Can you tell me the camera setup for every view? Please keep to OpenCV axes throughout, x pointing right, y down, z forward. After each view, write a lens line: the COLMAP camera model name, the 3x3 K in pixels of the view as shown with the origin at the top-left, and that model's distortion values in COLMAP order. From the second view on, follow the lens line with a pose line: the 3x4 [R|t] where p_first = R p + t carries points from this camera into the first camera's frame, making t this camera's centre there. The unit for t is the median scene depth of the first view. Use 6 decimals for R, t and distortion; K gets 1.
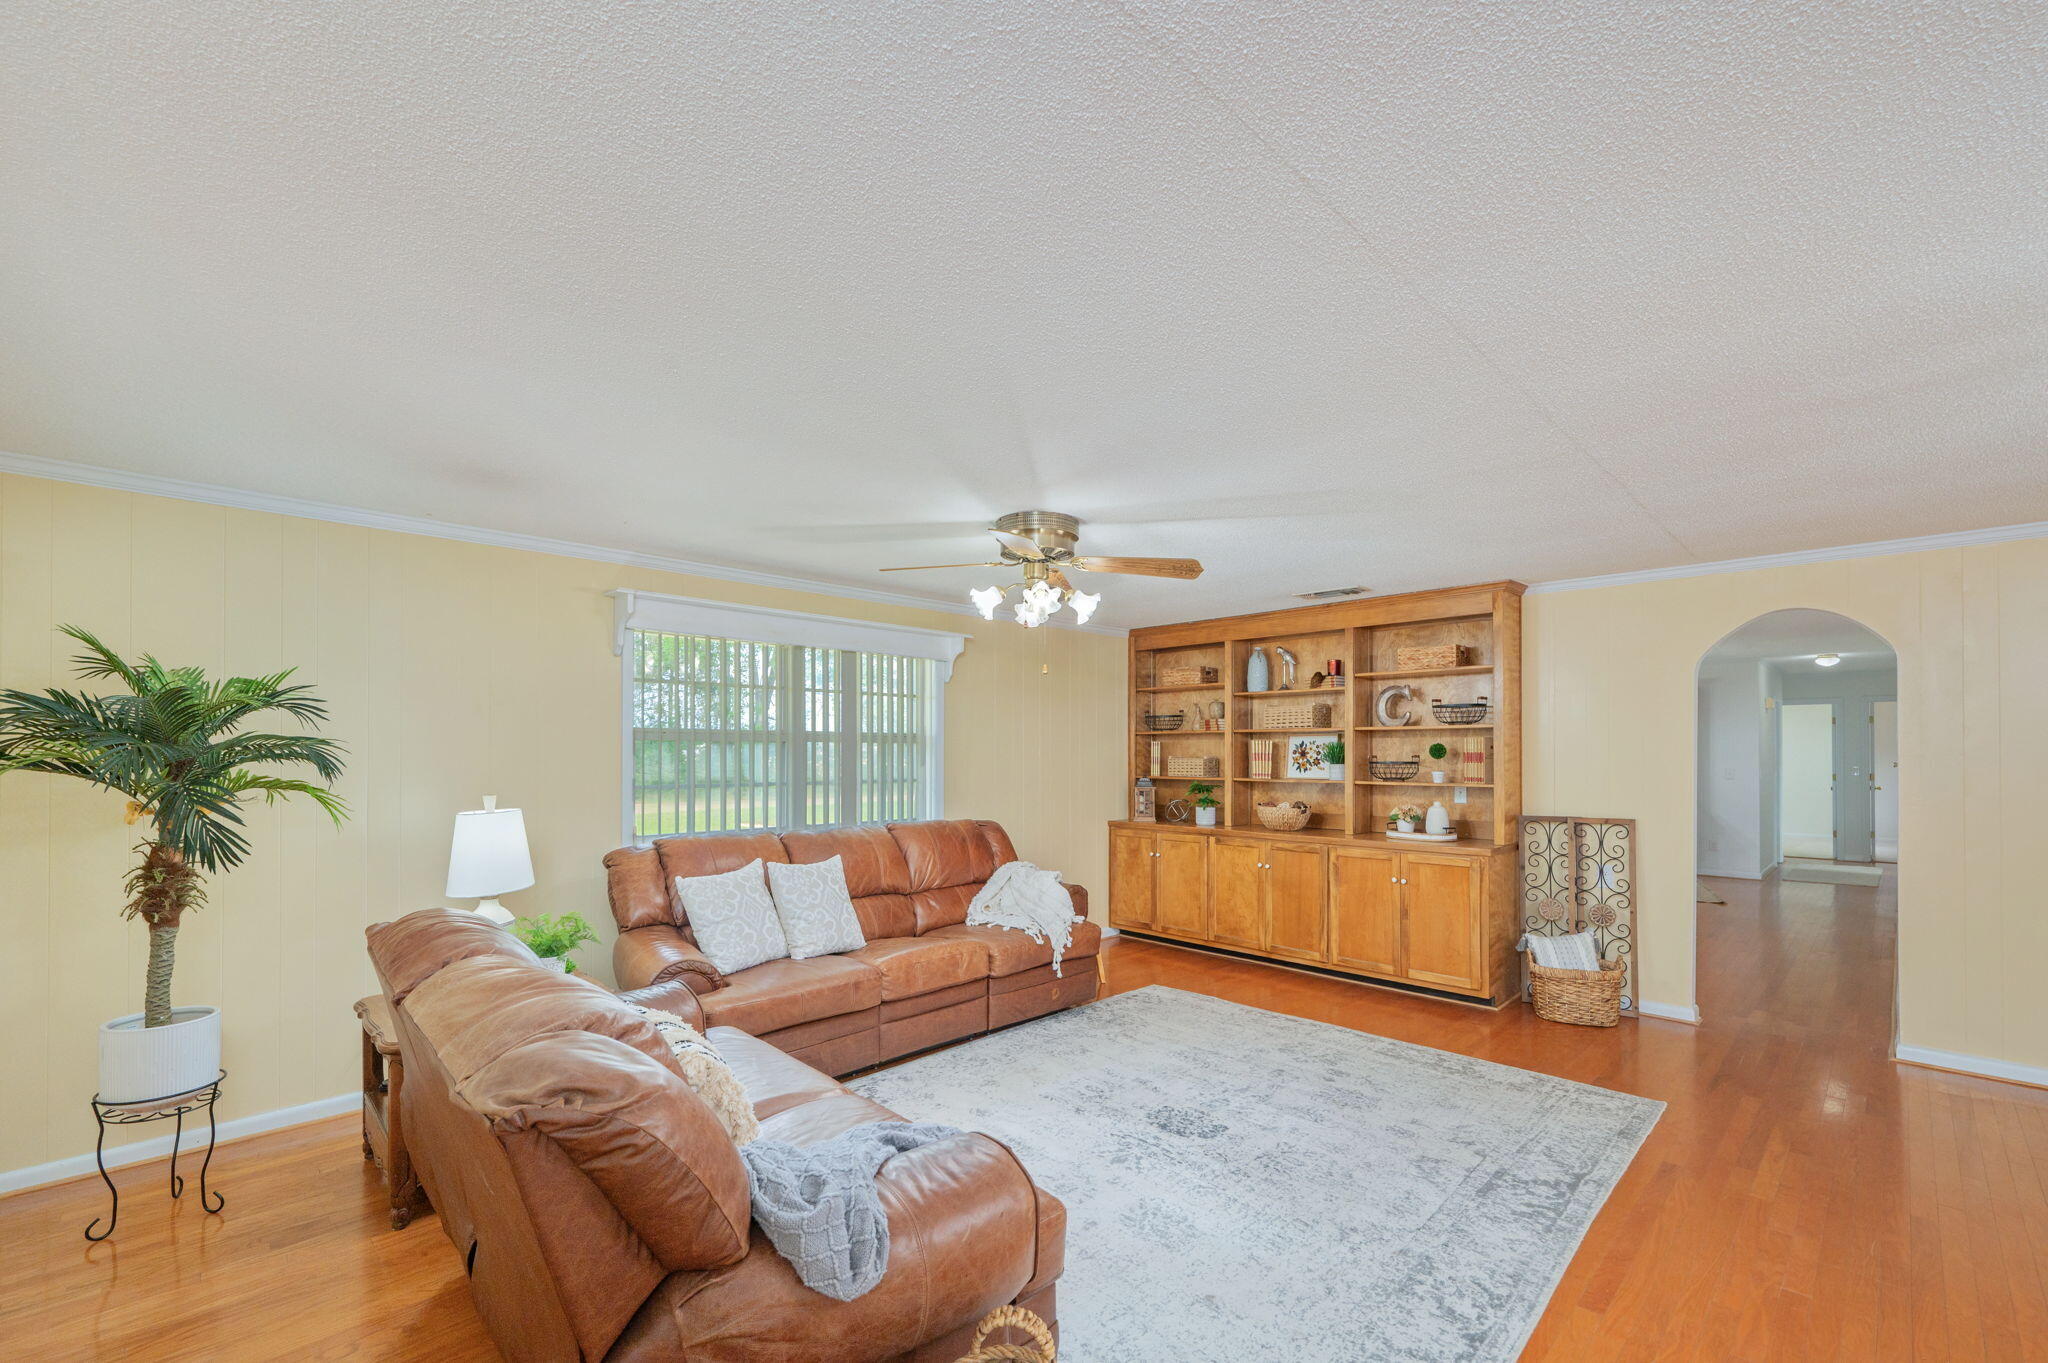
lens RADIAL K [[853.3, 0, 1016.6], [0, 853.3, 752.2], [0, 0, 1]] dist [0.000130, 0.000006]
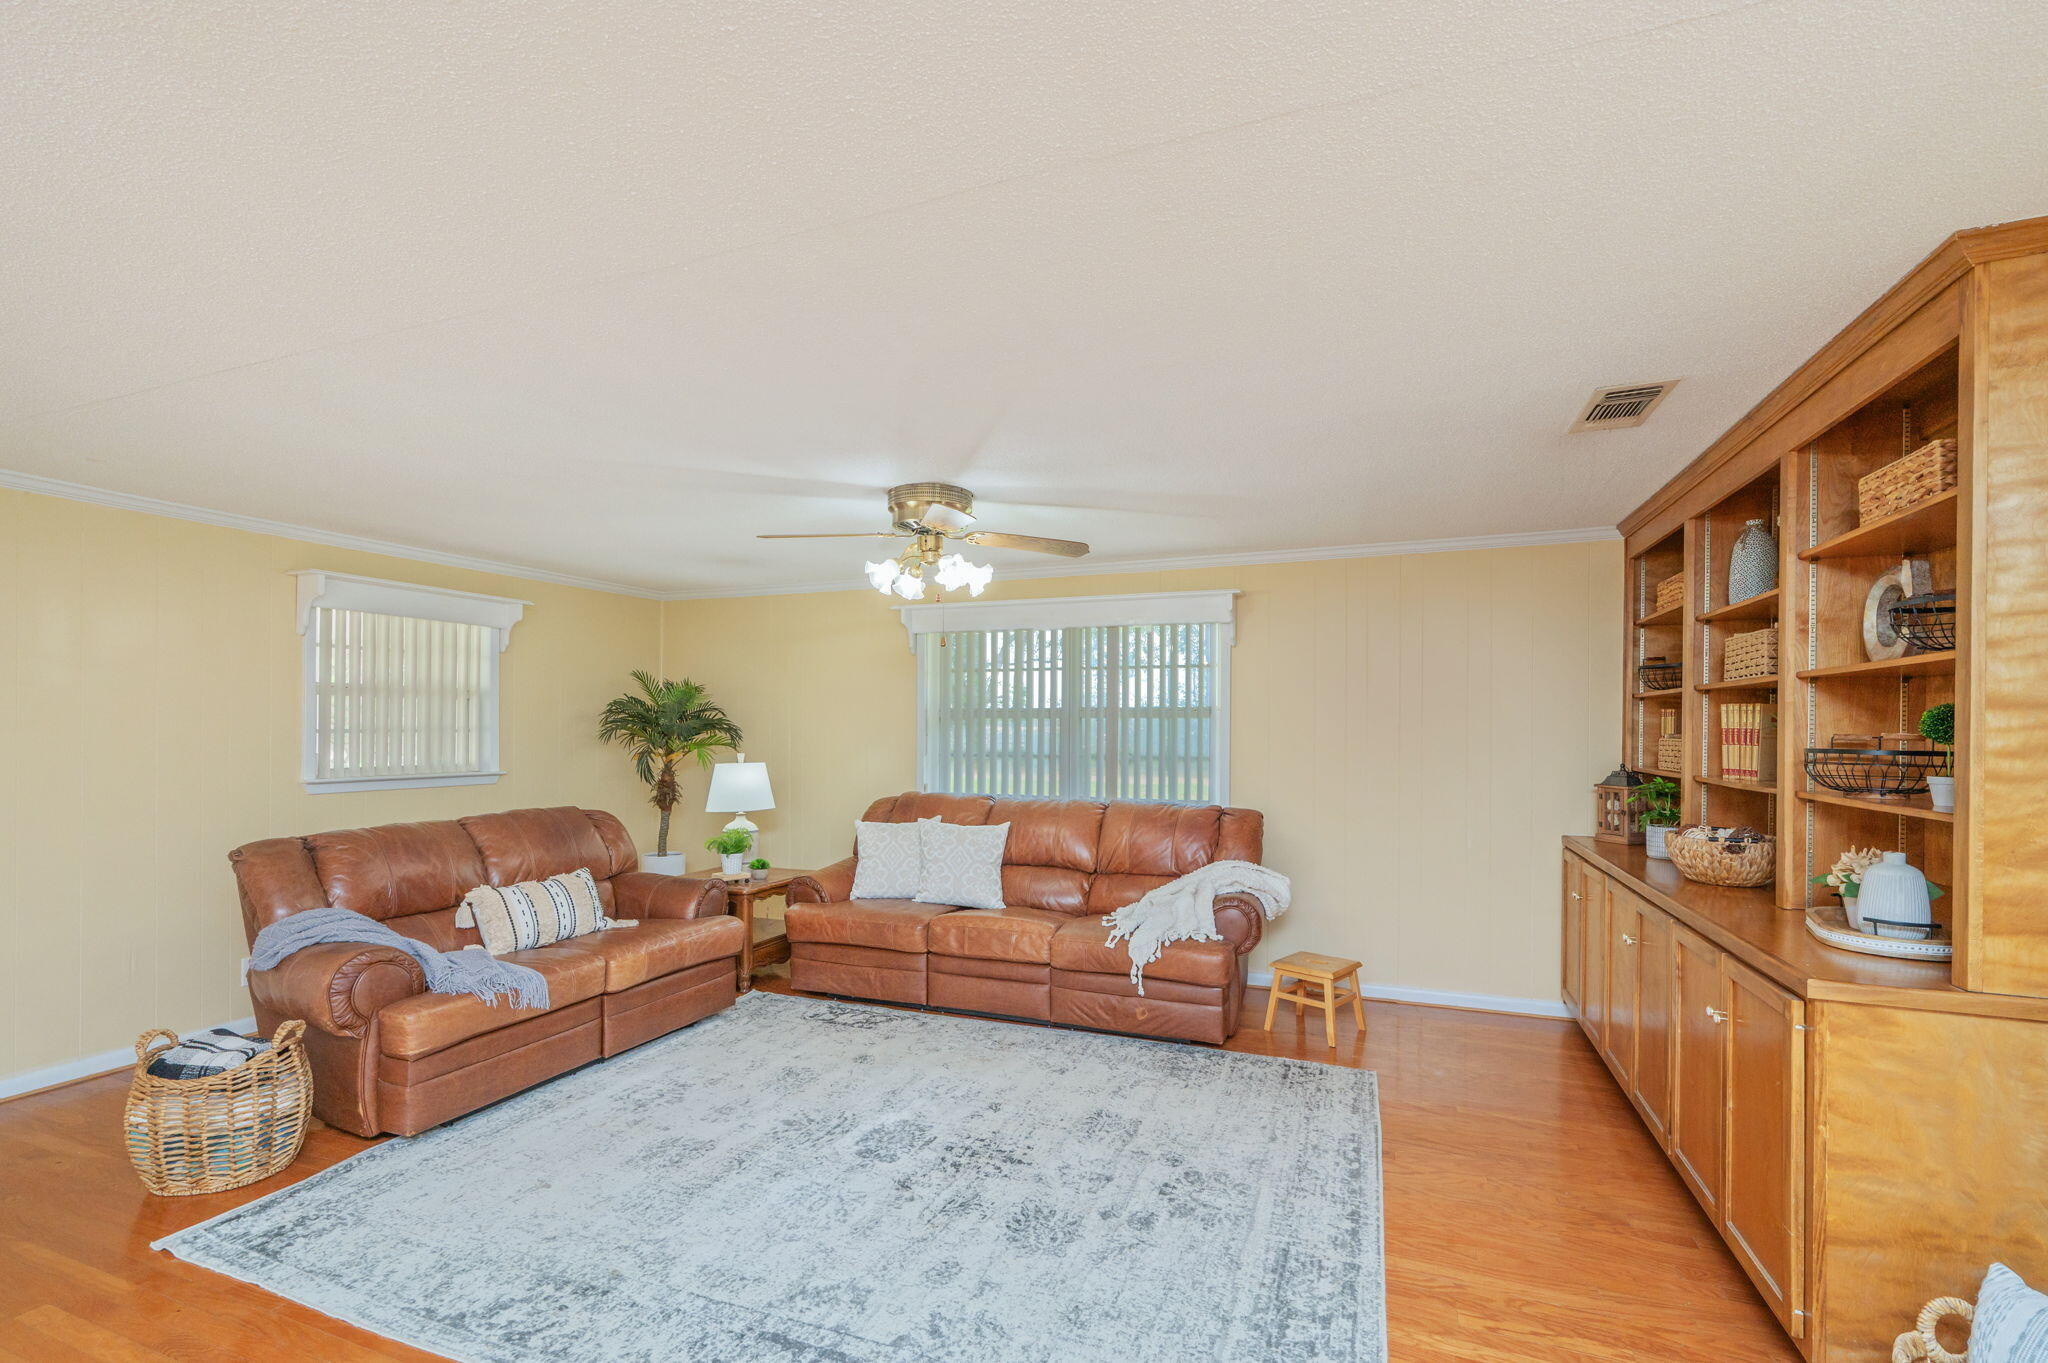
lens RADIAL K [[886.8, 0, 1025.0], [0, 886.8, 721.9], [0, 0, 1]] dist [-0.003671, -0.000128]
pose [[0.412260, -0.004348, -0.911056, 0.837288], [-0.000794, 0.999987, -0.005131, -0.000836], [0.911066, 0.002839, 0.412251, 0.558345]]
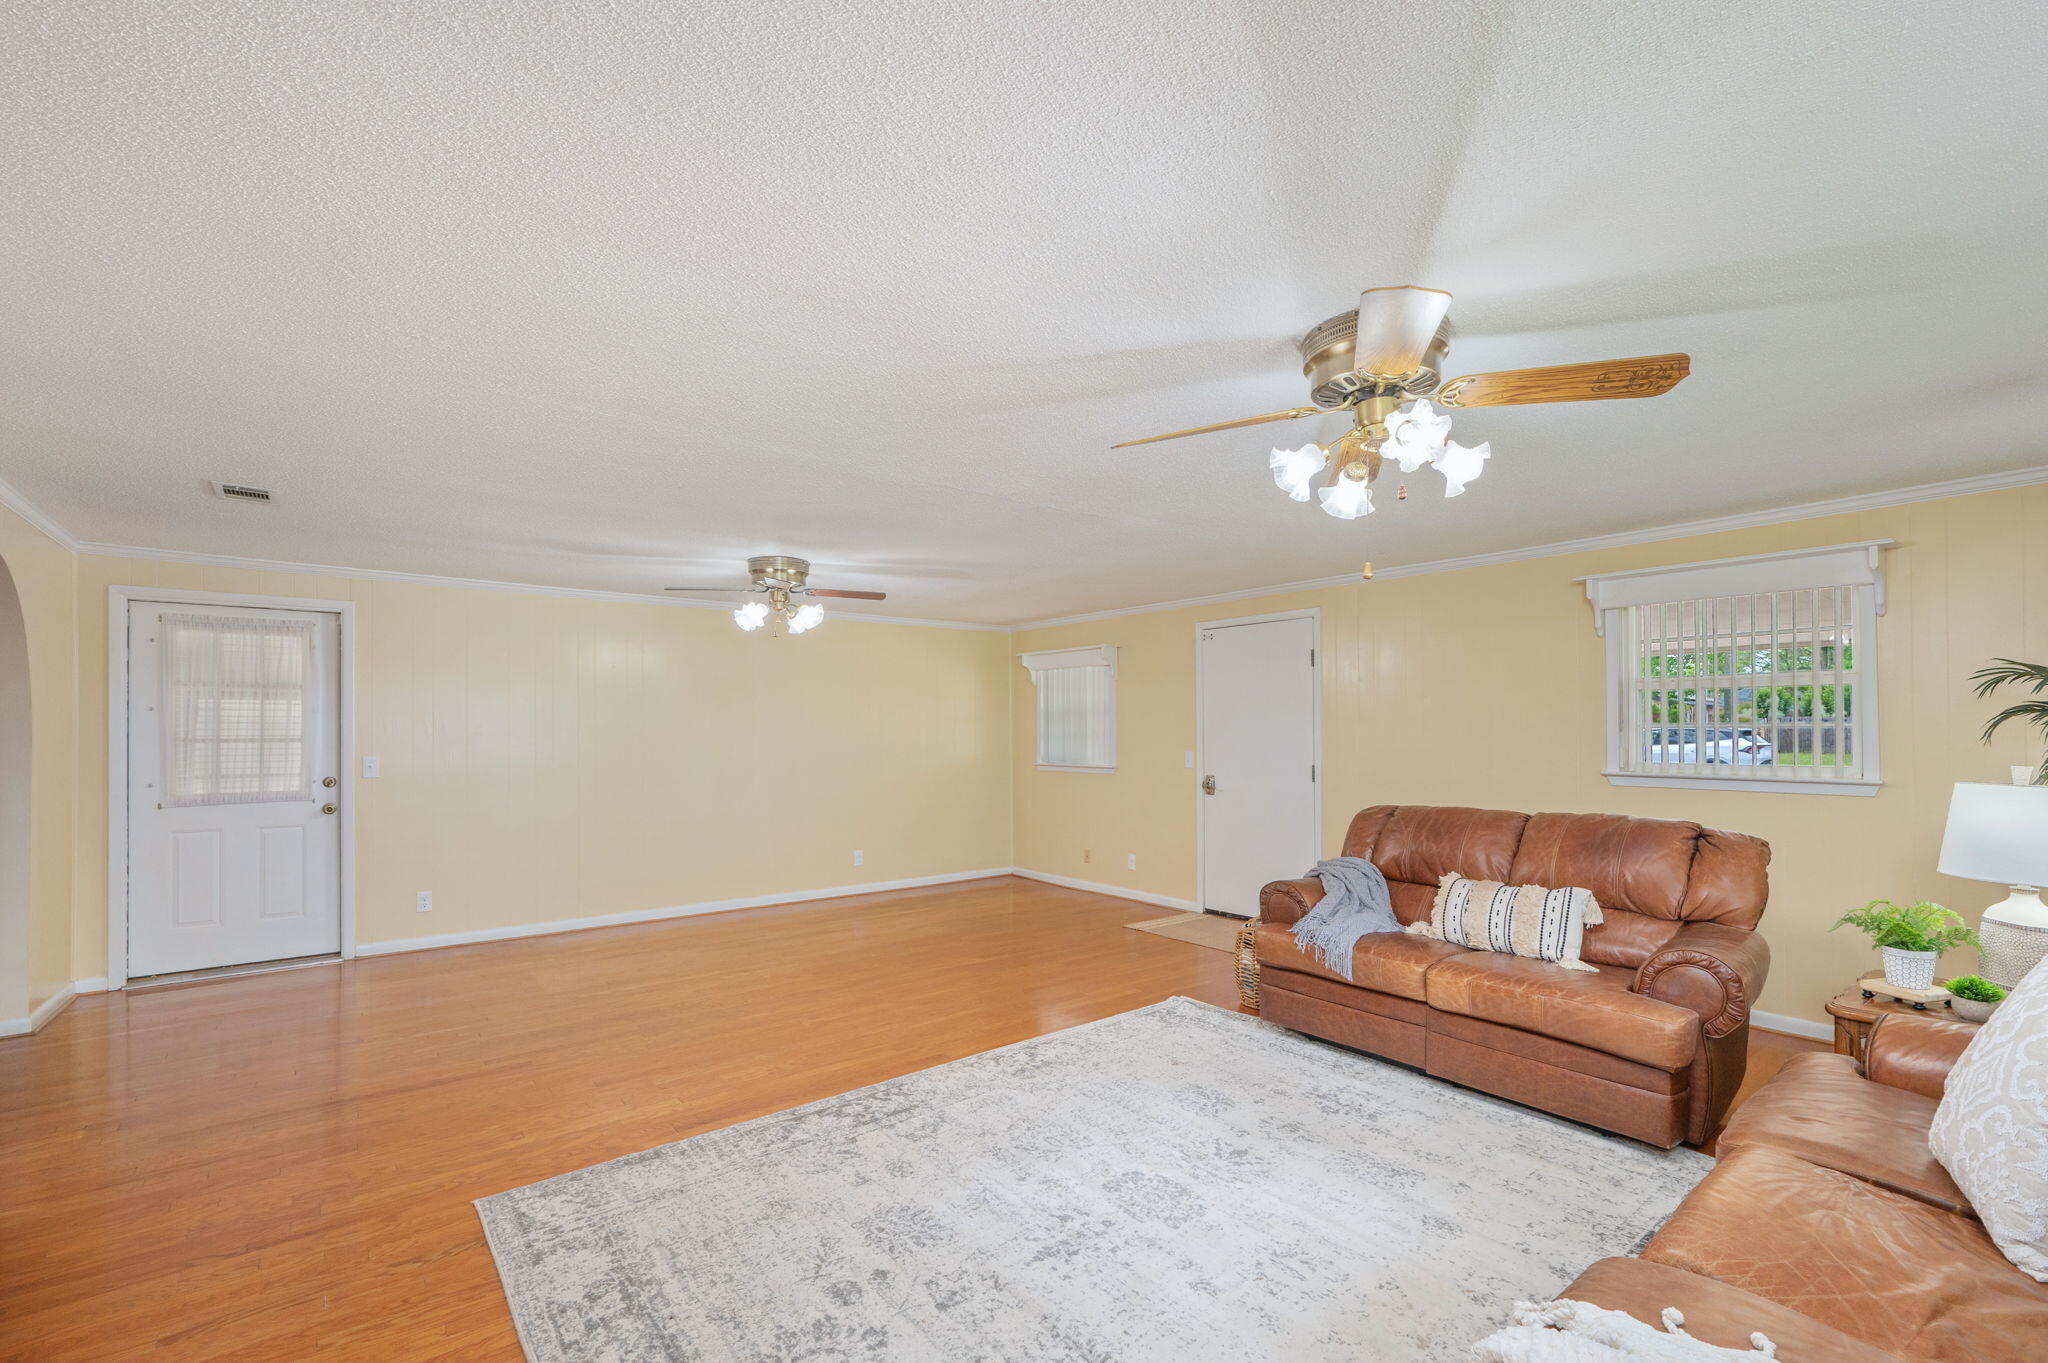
lens RADIAL K [[886.8, 0, 1024.6], [0, 886.8, 730.8], [0, 0, 1]] dist [-0.003671, -0.000128]
pose [[-0.995773, 0.003082, 0.091799, 0.180916], [0.002962, 0.999995, -0.001440, 0.011054], [-0.091802, -0.001162, -0.995777, 1.365556]]
